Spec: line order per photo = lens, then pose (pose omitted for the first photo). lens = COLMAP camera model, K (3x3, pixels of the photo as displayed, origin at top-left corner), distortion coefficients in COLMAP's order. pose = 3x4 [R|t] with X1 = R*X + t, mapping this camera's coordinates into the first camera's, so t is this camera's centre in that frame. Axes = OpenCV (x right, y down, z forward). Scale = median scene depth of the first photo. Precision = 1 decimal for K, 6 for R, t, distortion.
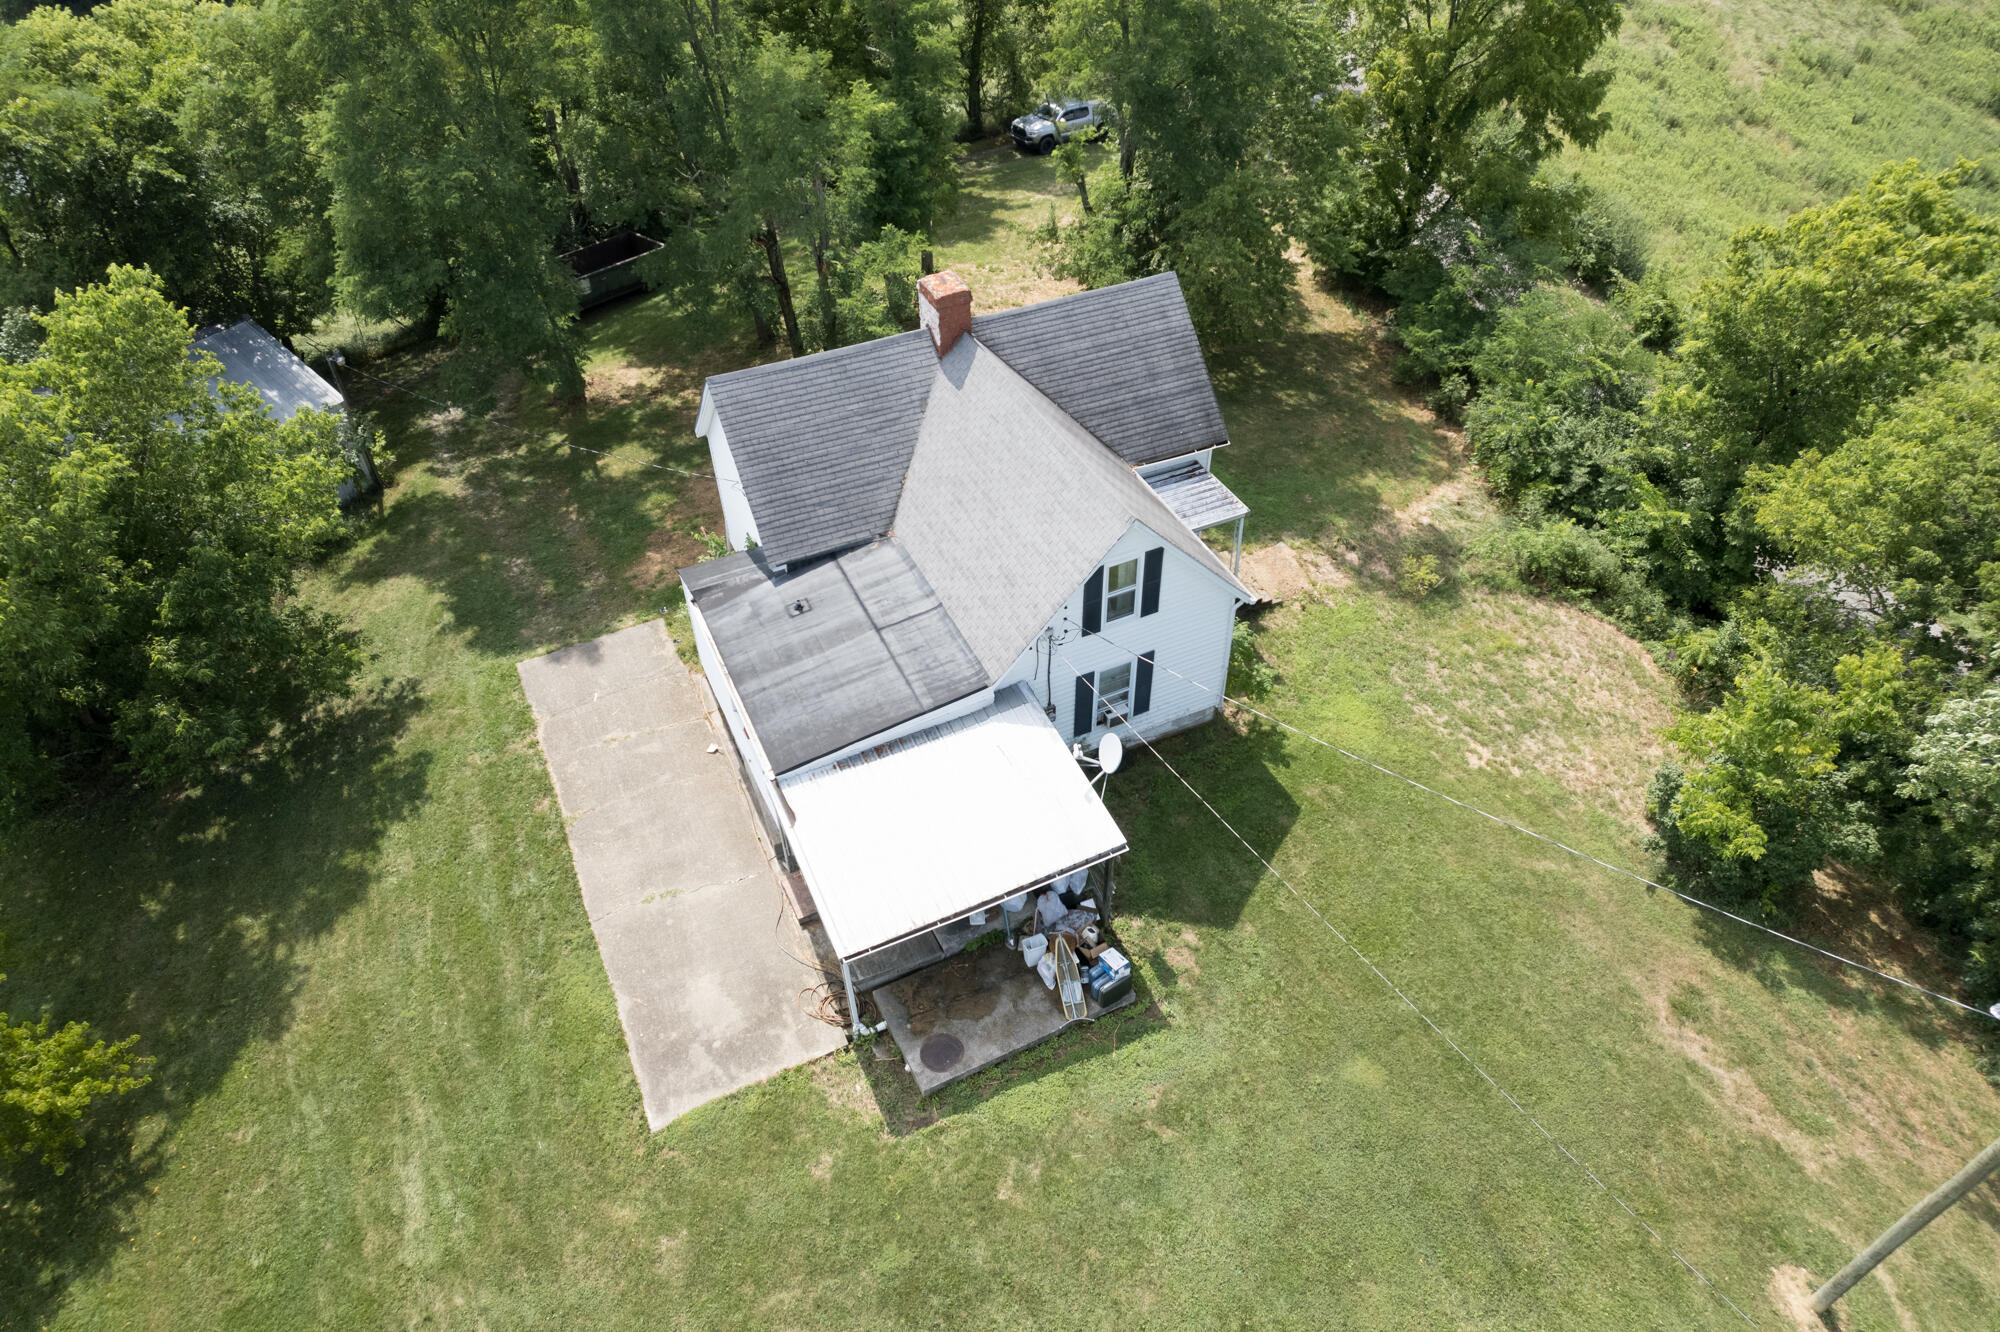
lens RADIAL K [[1254.5, 0, 998.8], [0, 1254.5, 649.9], [0, 0, 1]] dist [-0.047722, 0.020902]
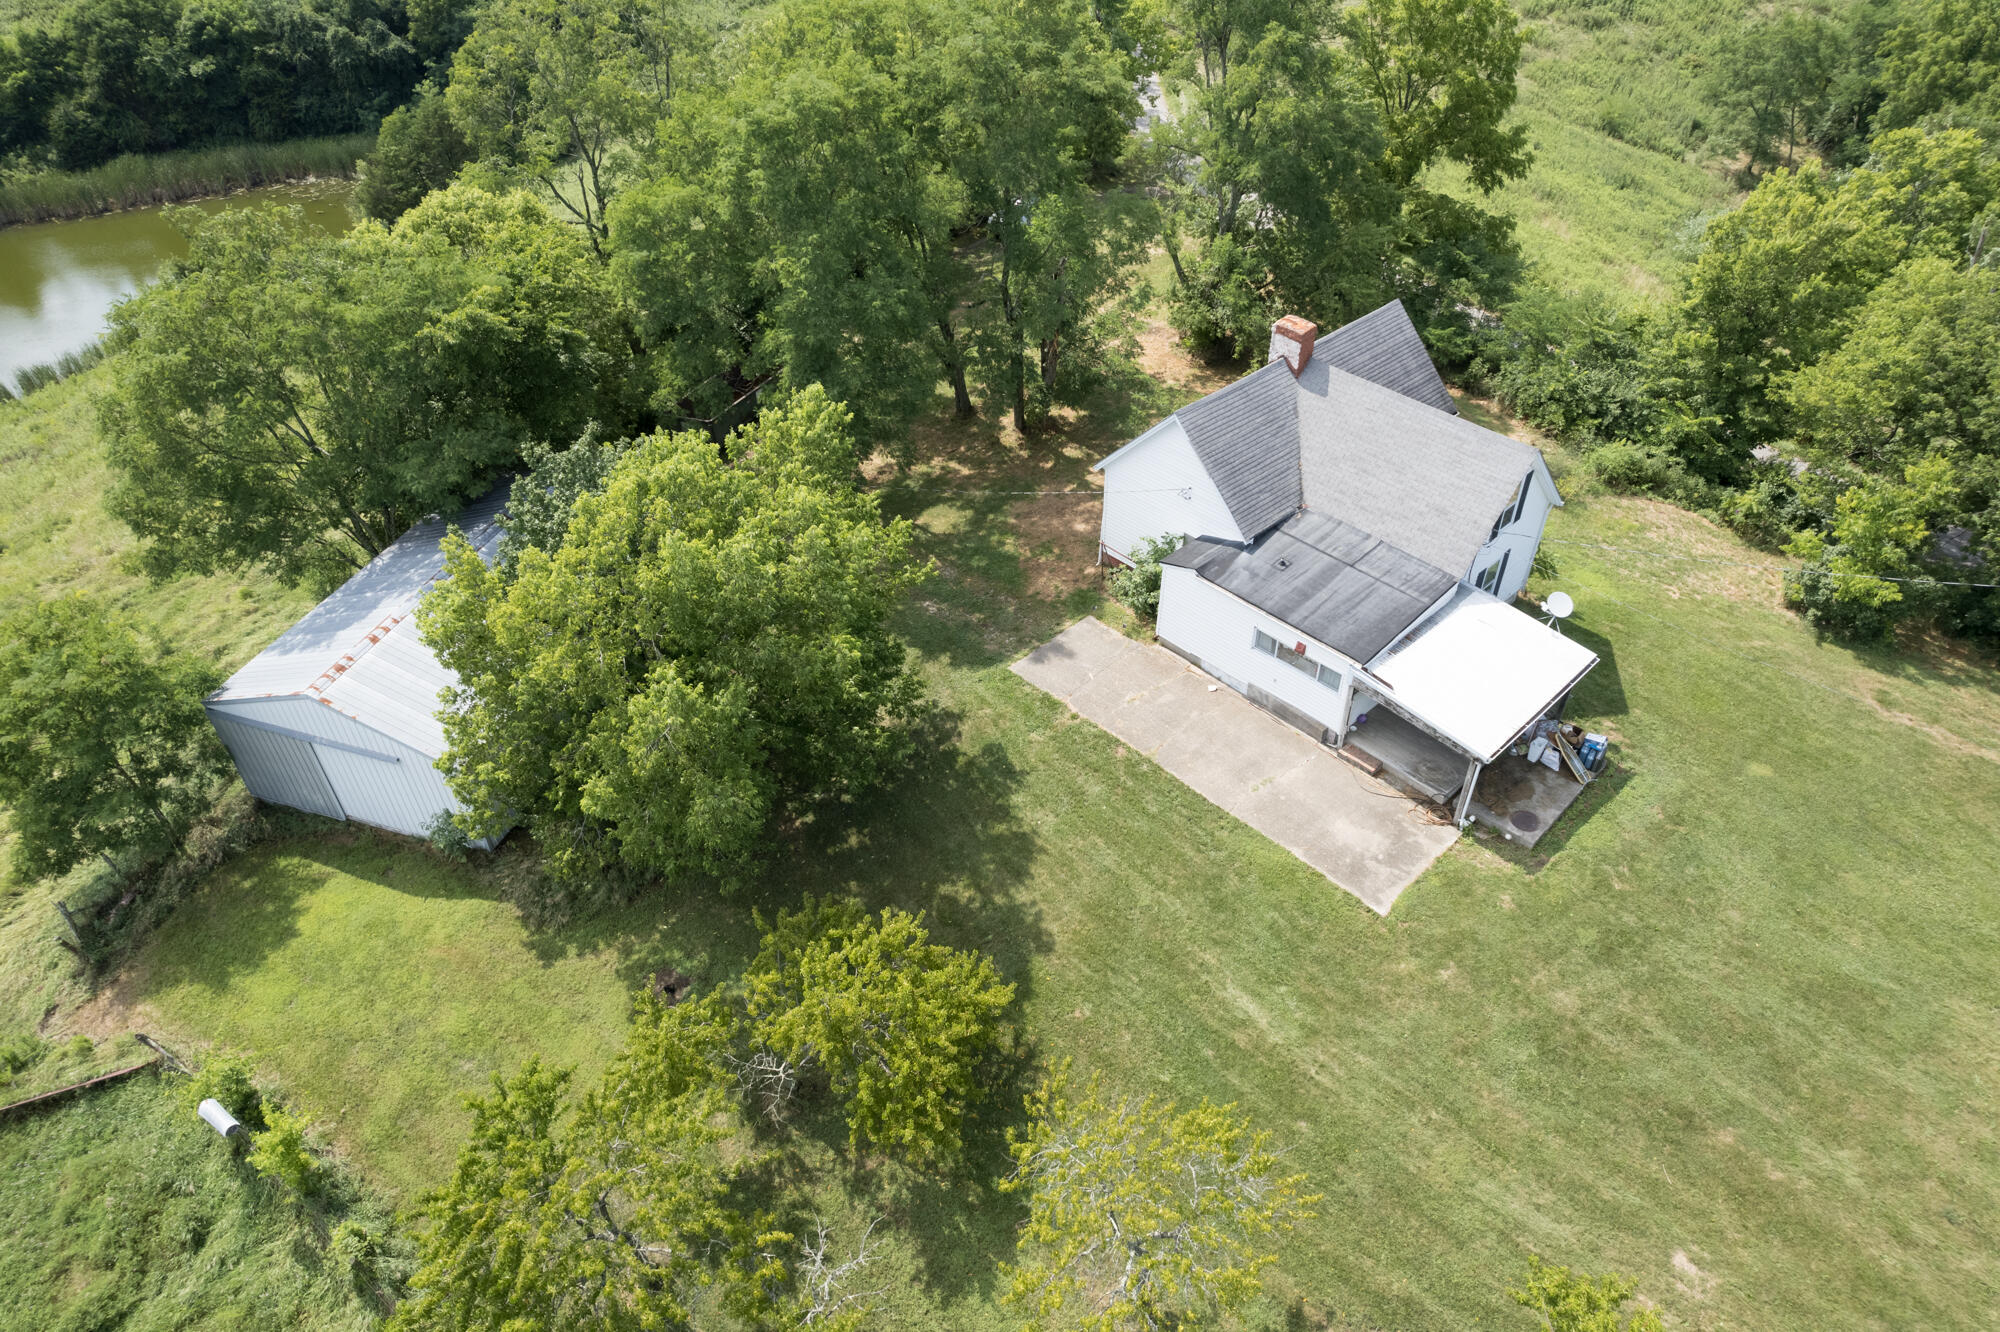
lens RADIAL K [[1254.5, 0, 1010.3], [0, 1254.5, 668.5], [0, 0, 1]] dist [-0.047722, 0.020902]
pose [[0.950607, -0.201819, 0.235827, -0.763917], [0.213762, 0.976541, -0.025950, 0.047919], [-0.225058, 0.075079, 0.971448, -0.238447]]
